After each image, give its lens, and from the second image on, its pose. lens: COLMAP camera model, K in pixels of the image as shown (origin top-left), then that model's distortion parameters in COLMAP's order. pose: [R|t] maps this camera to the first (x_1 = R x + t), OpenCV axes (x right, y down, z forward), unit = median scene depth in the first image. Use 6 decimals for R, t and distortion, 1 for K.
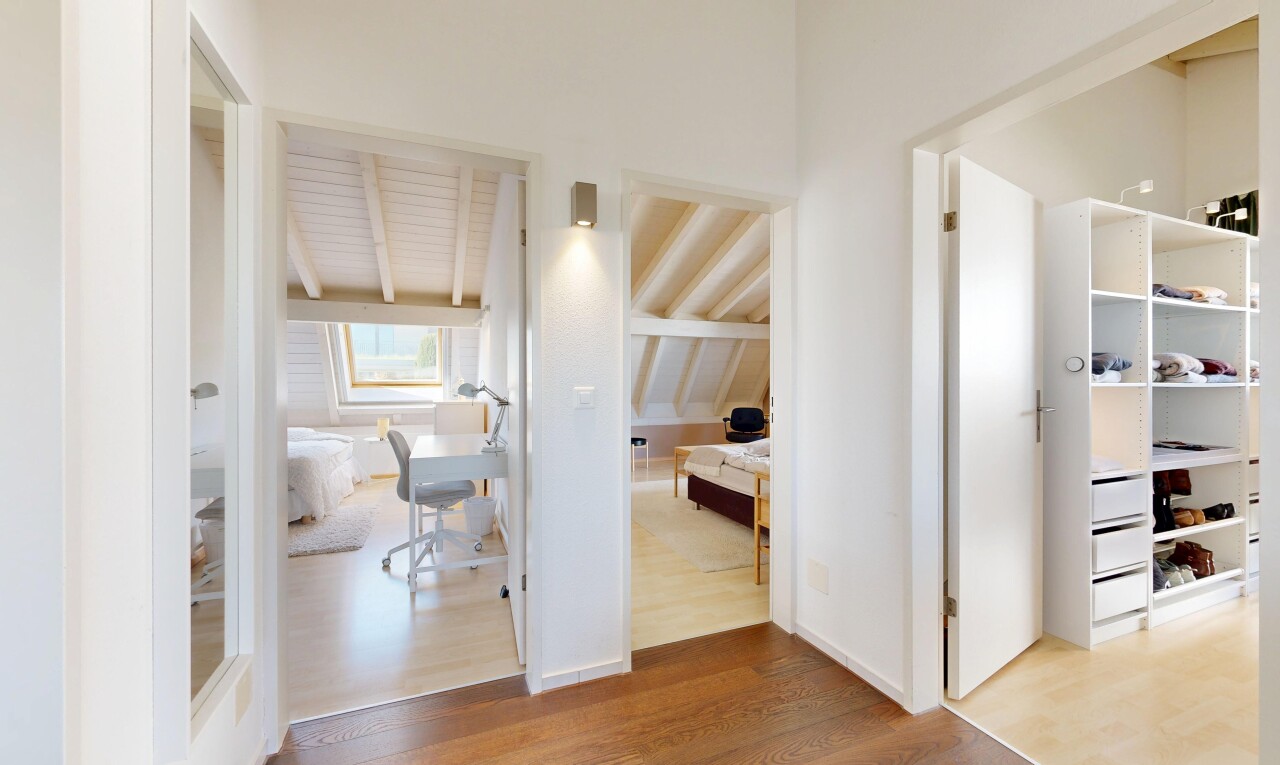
lens RADIAL K [[497.4, 0, 640.0], [0, 497.4, 382.5], [0, 0, 1]] dist [-0.000641, 0.000001]
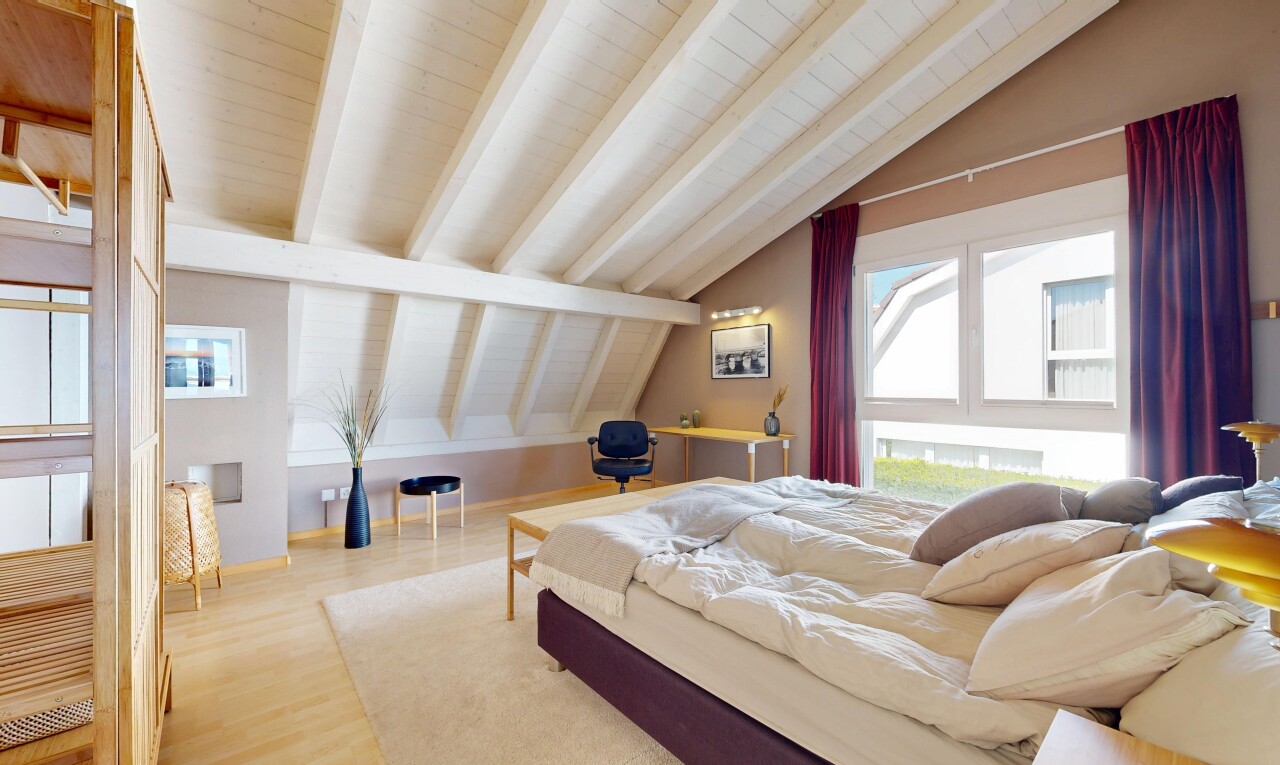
lens RADIAL K [[497.4, 0, 640.0], [0, 497.4, 382.5], [0, 0, 1]] dist [-0.000641, 0.000001]
pose [[0.949072, 0.001096, 0.315058, 0.034033], [0.001276, 0.999972, -0.007322, 0.005588], [-0.315058, 0.007351, 0.949044, 0.432659]]
